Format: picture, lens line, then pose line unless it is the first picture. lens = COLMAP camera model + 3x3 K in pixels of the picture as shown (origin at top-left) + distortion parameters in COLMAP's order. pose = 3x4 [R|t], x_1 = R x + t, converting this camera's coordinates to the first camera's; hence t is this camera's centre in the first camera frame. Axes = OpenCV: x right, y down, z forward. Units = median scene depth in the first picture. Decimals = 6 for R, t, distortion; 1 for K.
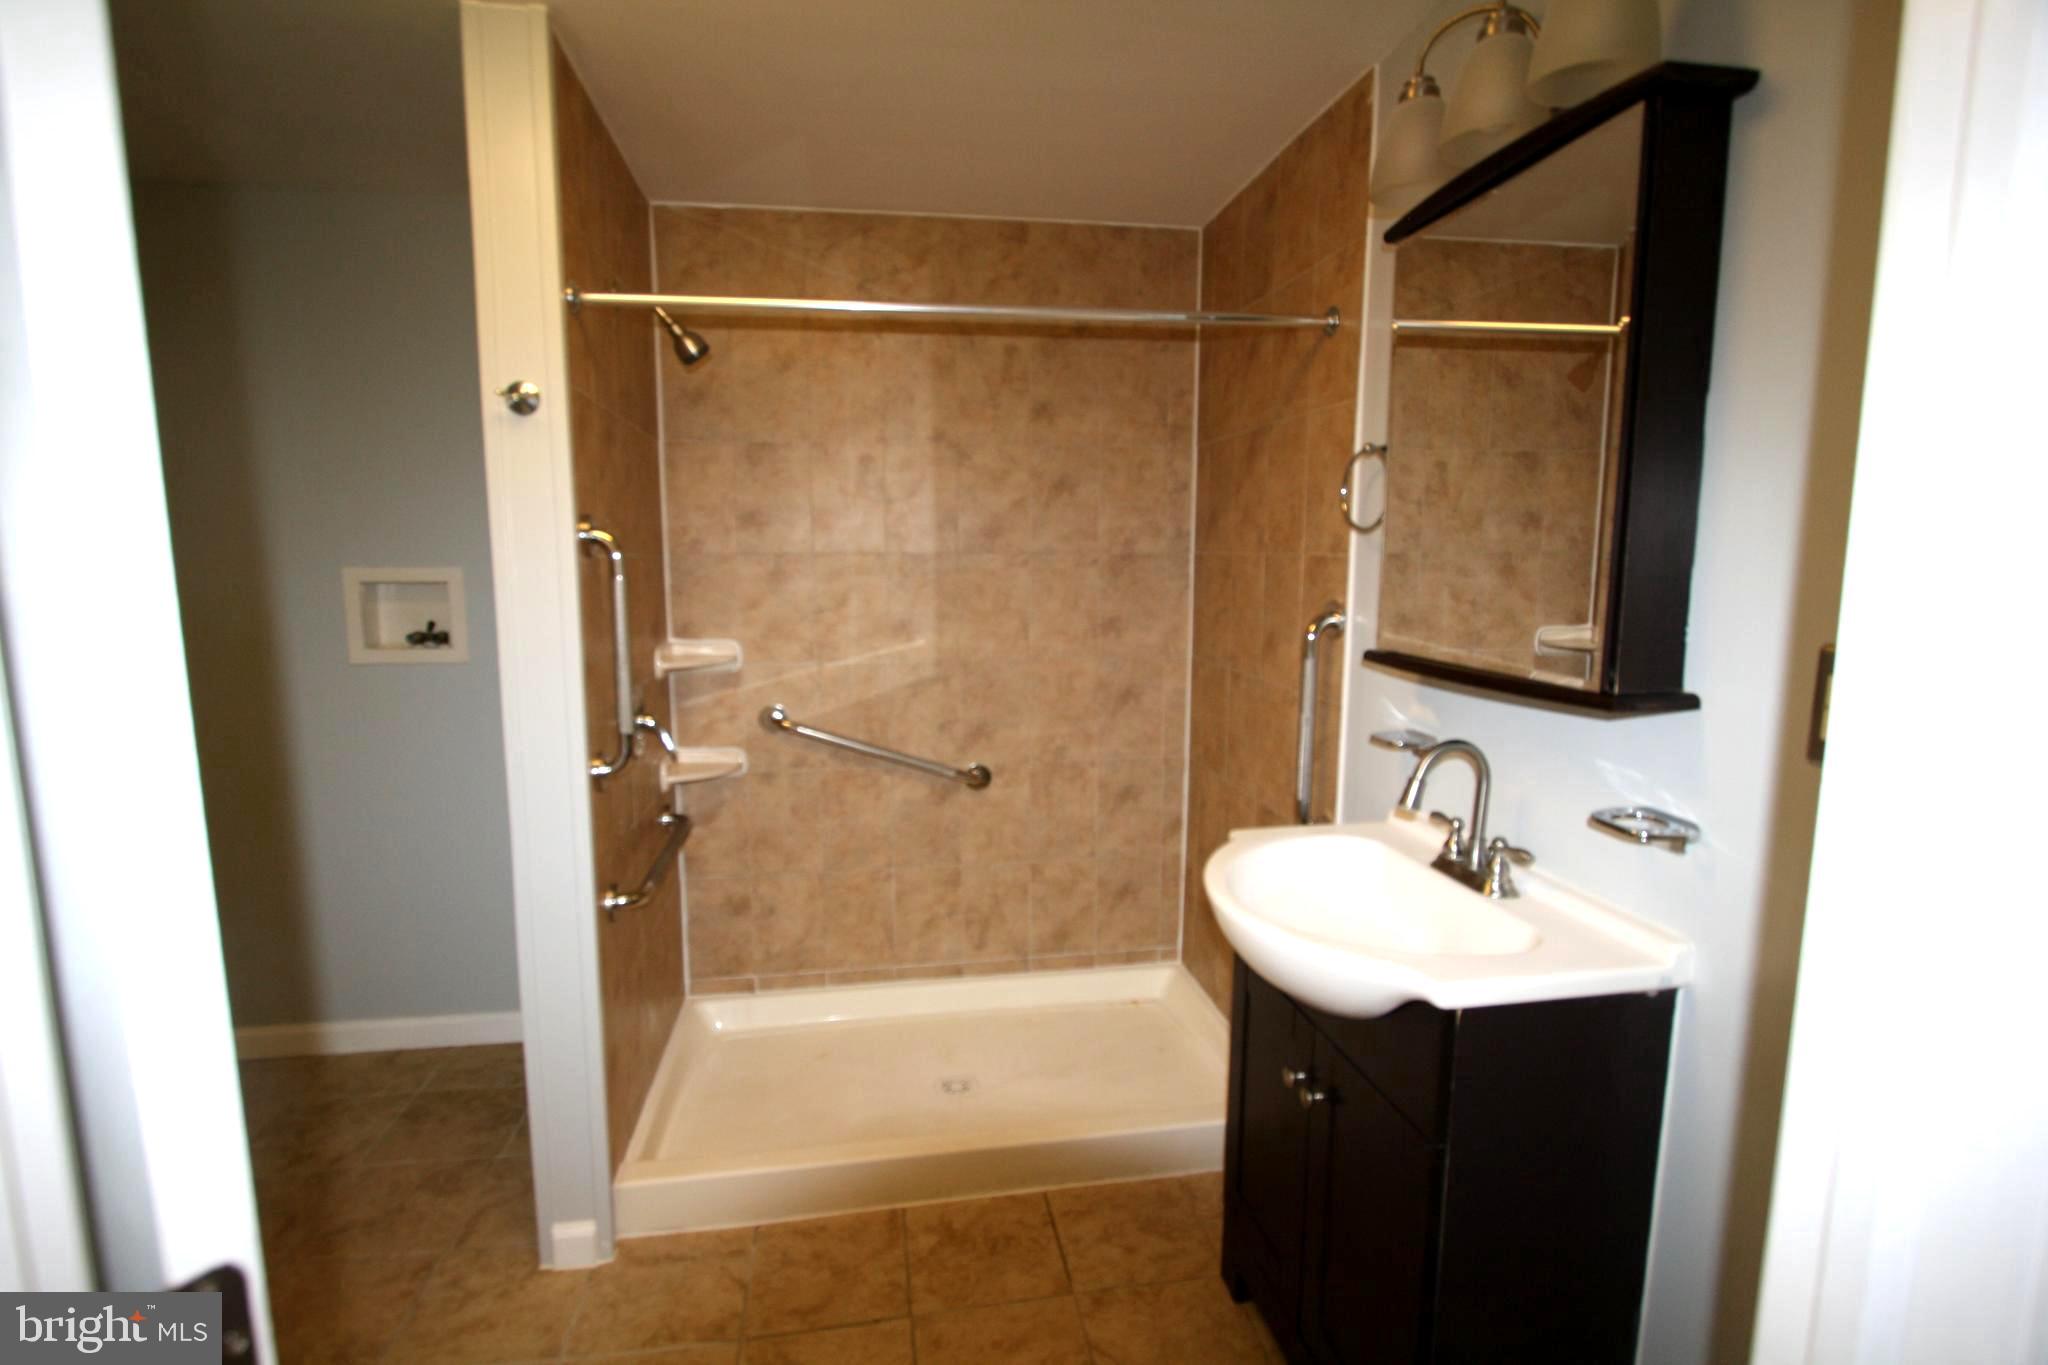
lens RADIAL K [[945.3, 0, 1012.9], [0, 945.3, 678.2], [0, 0, 1]] dist [-0.016672, 0.001055]
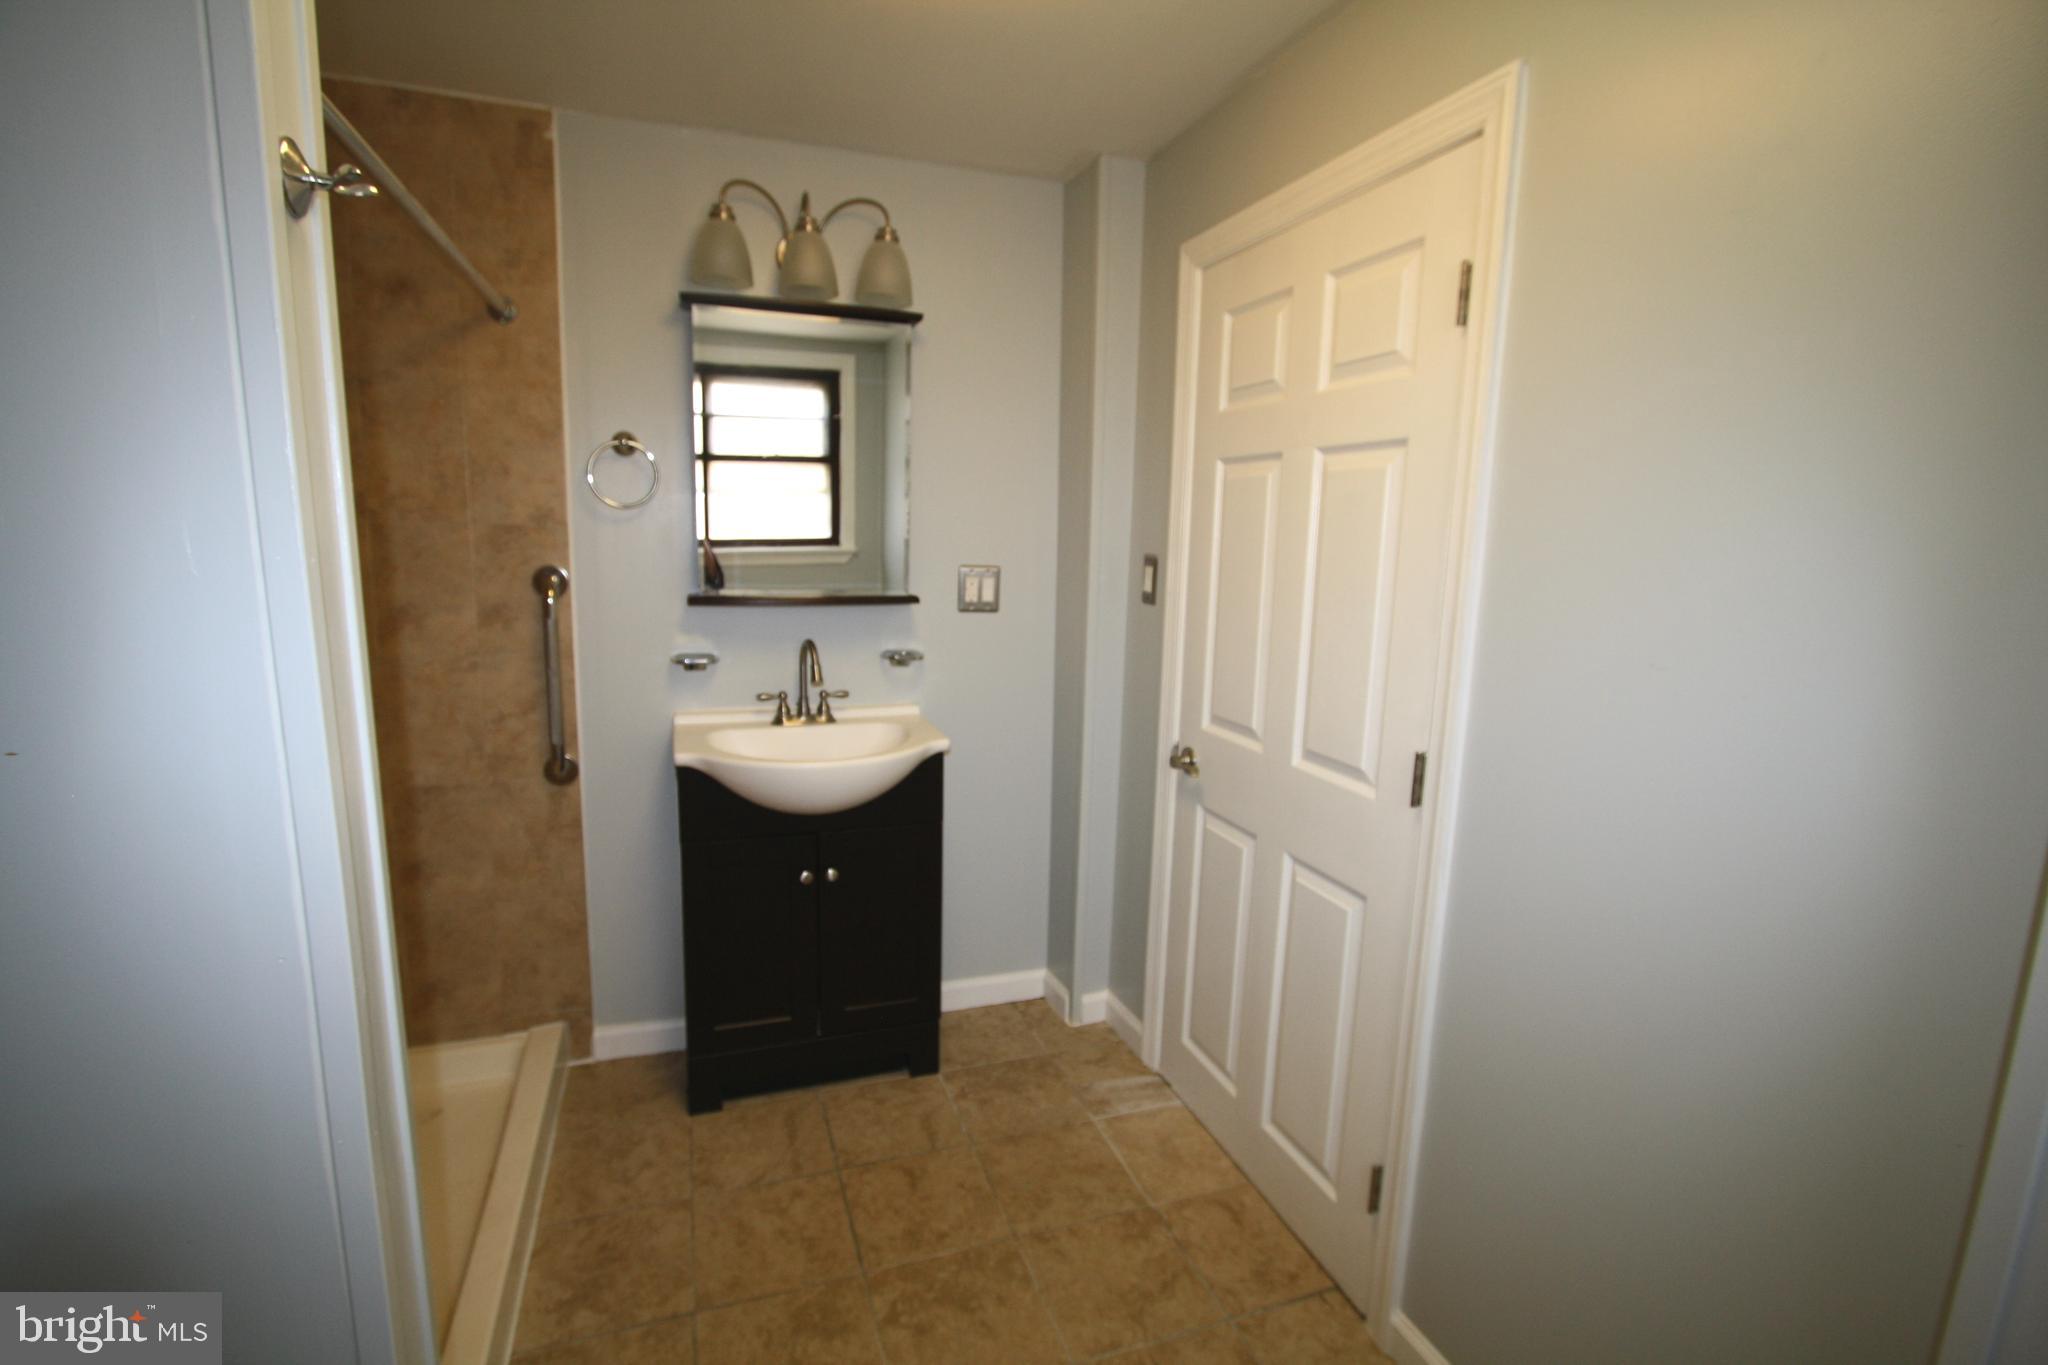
lens RADIAL K [[945.3, 0, 1012.9], [0, 945.3, 678.2], [0, 0, 1]] dist [-0.016672, 0.001055]
pose [[-0.164464, -0.167226, 0.972104, -0.984810], [0.111262, 0.976089, 0.186735, -0.113366], [-0.980088, 0.138870, -0.141926, 0.703179]]
